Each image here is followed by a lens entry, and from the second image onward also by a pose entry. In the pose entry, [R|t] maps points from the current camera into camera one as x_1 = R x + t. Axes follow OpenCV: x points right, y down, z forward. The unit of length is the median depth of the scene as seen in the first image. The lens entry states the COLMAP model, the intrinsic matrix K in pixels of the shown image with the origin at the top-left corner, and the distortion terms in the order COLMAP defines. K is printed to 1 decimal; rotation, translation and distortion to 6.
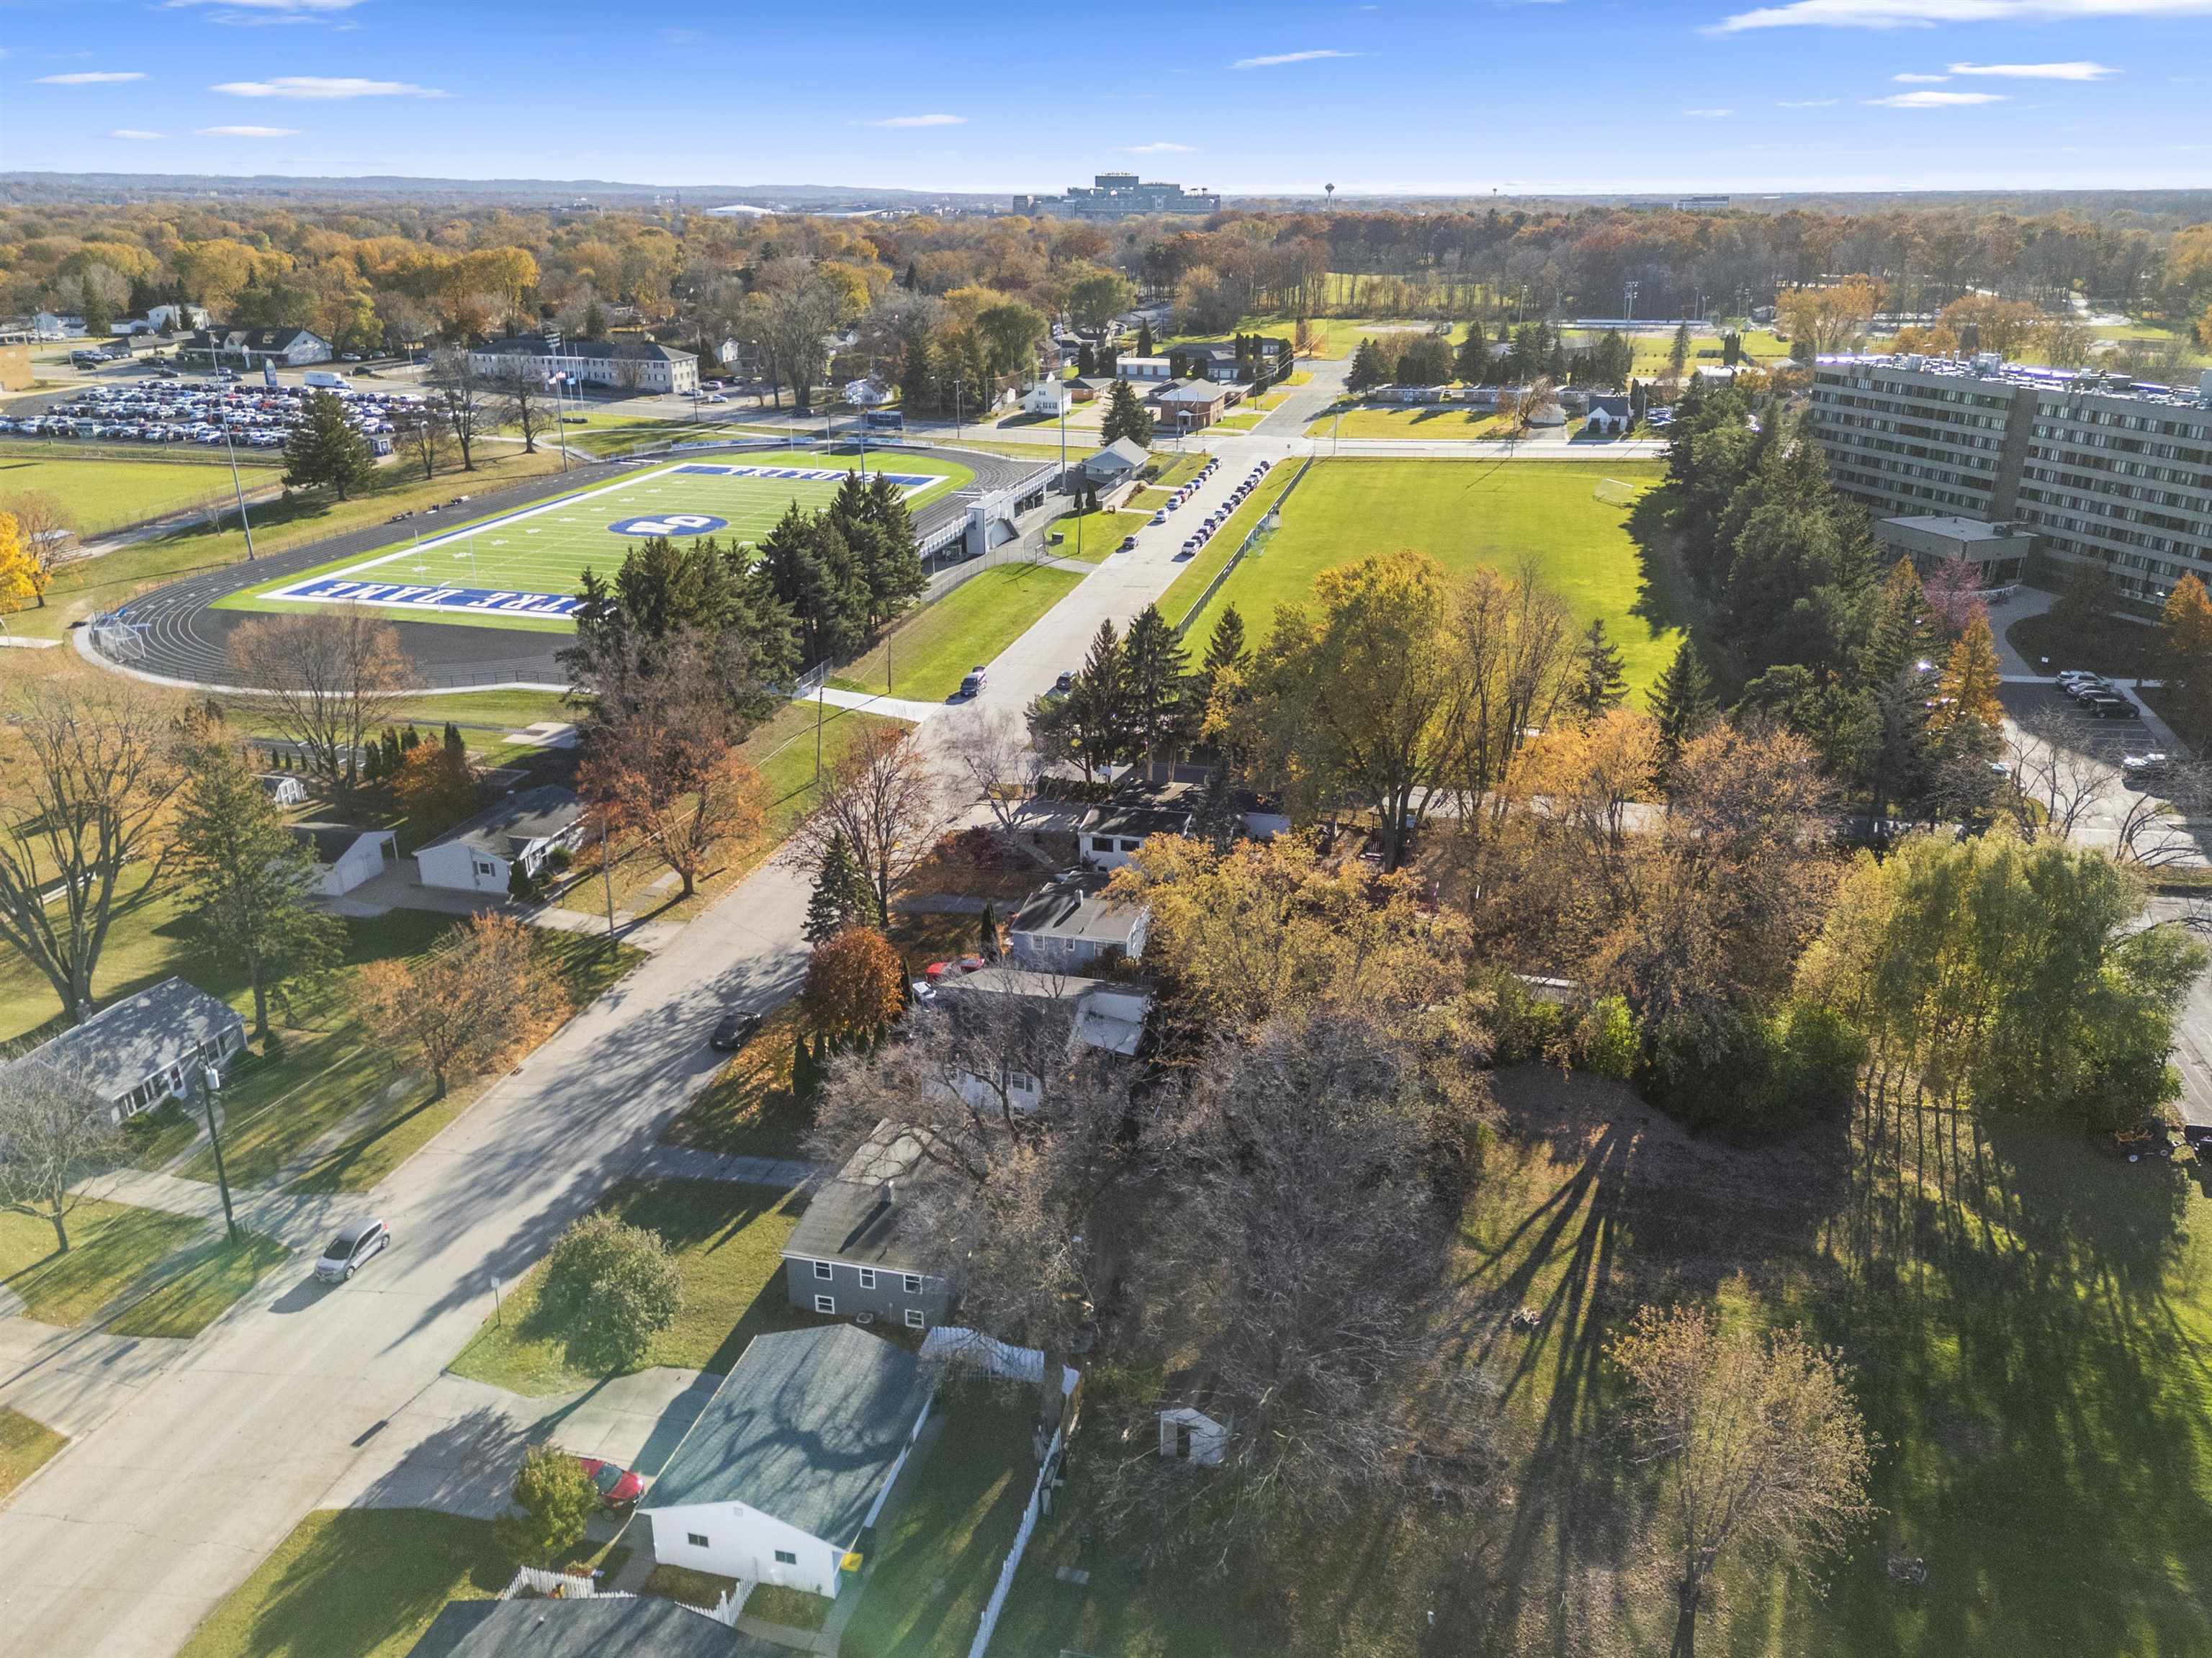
lens RADIAL K [[1616.3, 0, 1100.0], [0, 1616.3, 822.3], [0, 0, 1]] dist [0.074898, -0.063144]
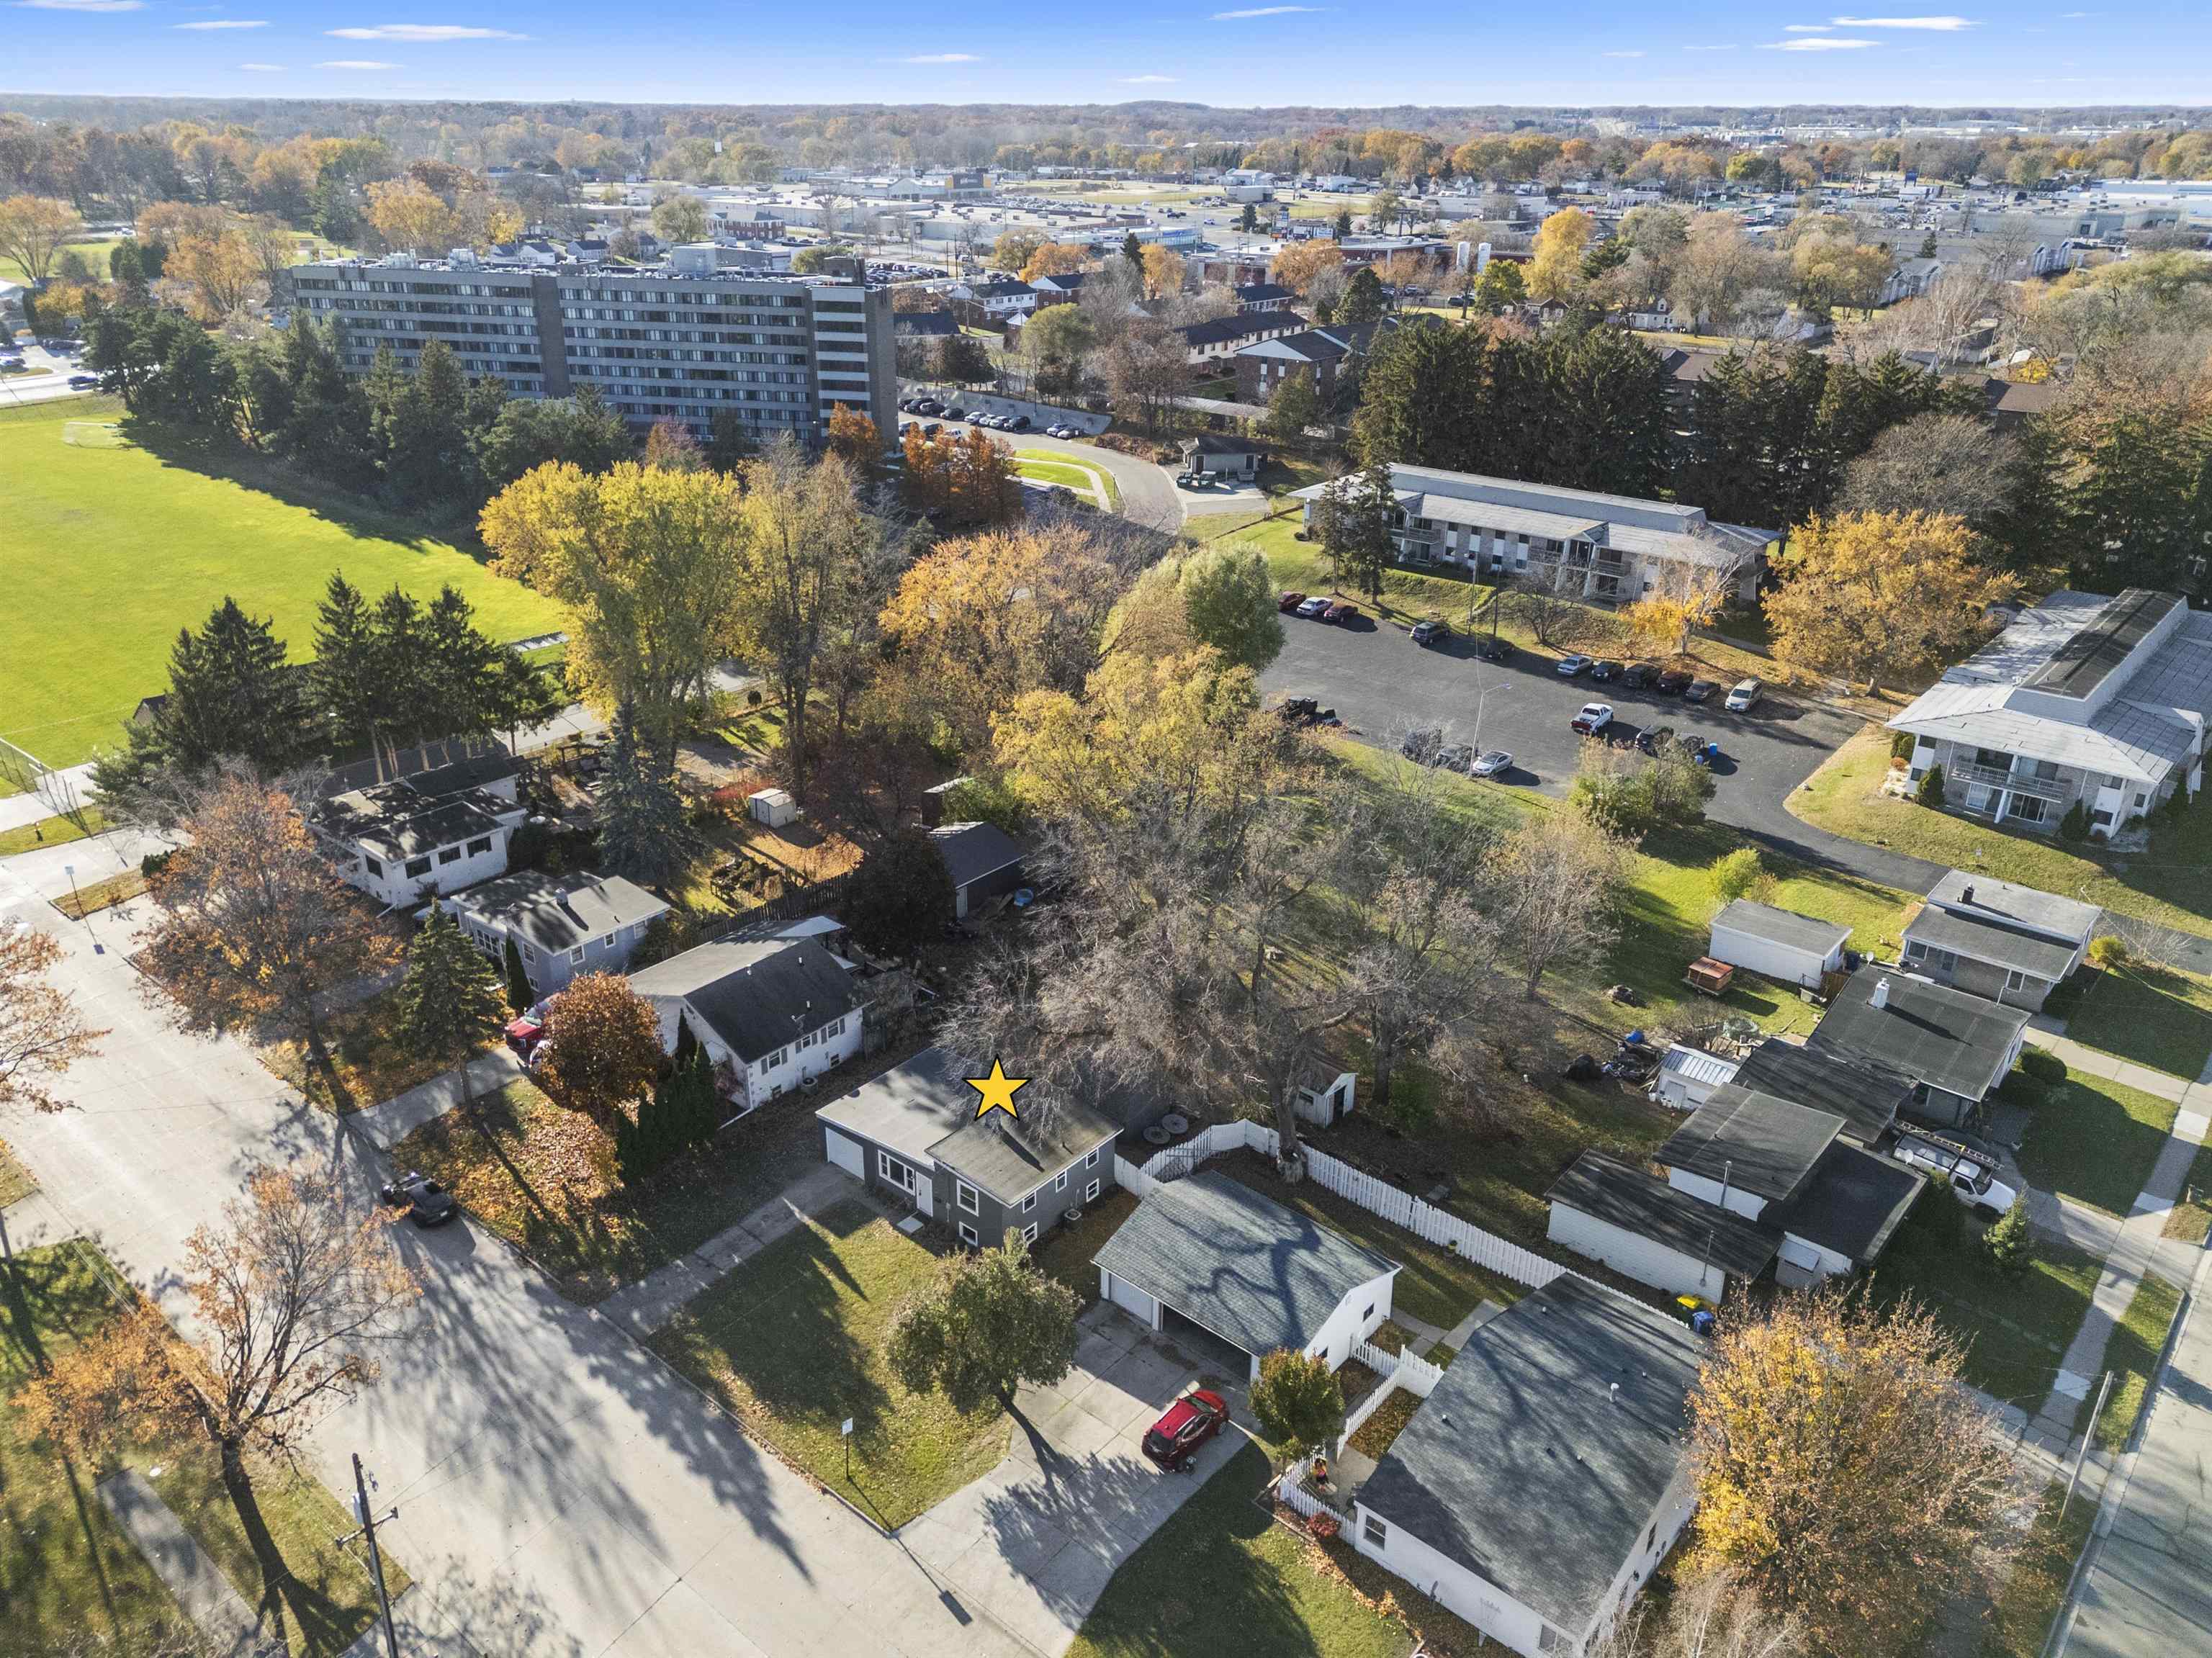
lens RADIAL K [[1610.5, 0, 1103.0], [0, 1610.5, 825.3], [0, 0, 1]] dist [0.070301, -0.057891]
pose [[0.453087, -0.358937, 0.816012, -0.395234], [0.315930, 0.920602, 0.229523, -0.066832], [-0.833607, 0.153809, 0.530512, 0.183936]]
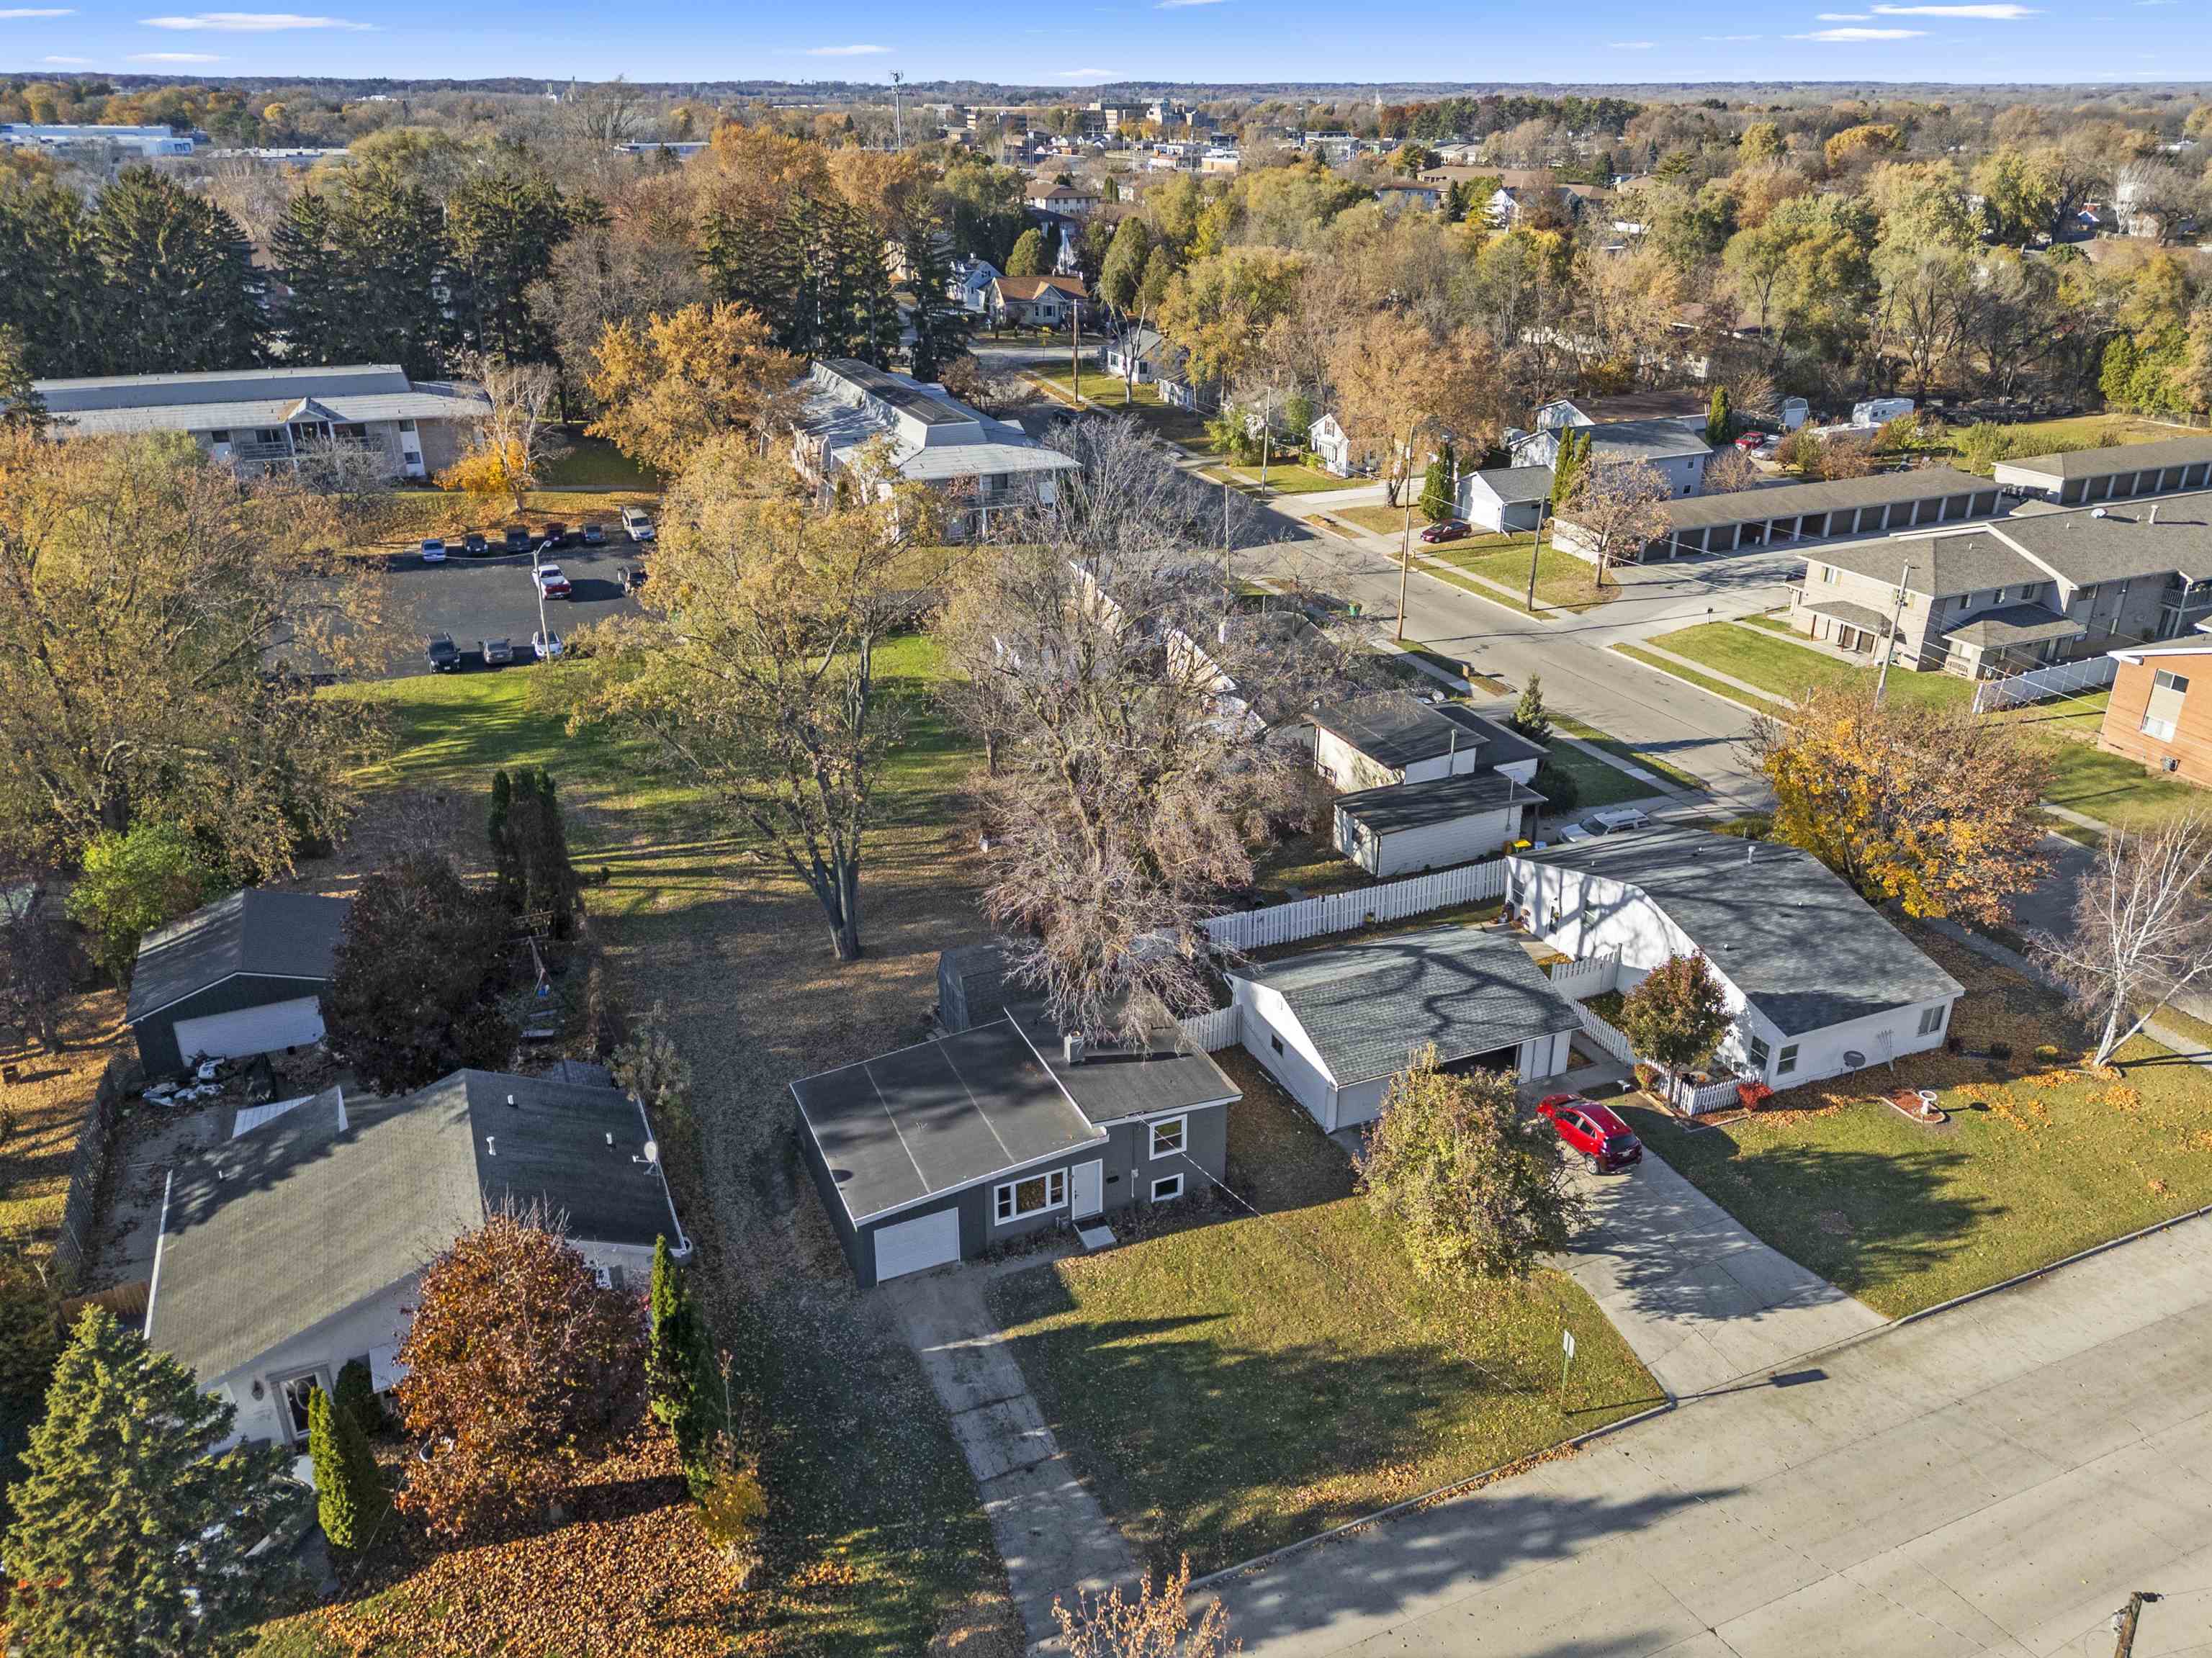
lens RADIAL K [[1611.5, 0, 1102.8], [0, 1611.5, 835.9], [0, 0, 1]] dist [0.075213, -0.062157]
pose [[-0.604332, -0.333566, 0.723545, -0.287755], [0.285626, 0.757072, 0.587588, -0.117229], [-0.743775, 0.561761, -0.362247, 0.559336]]
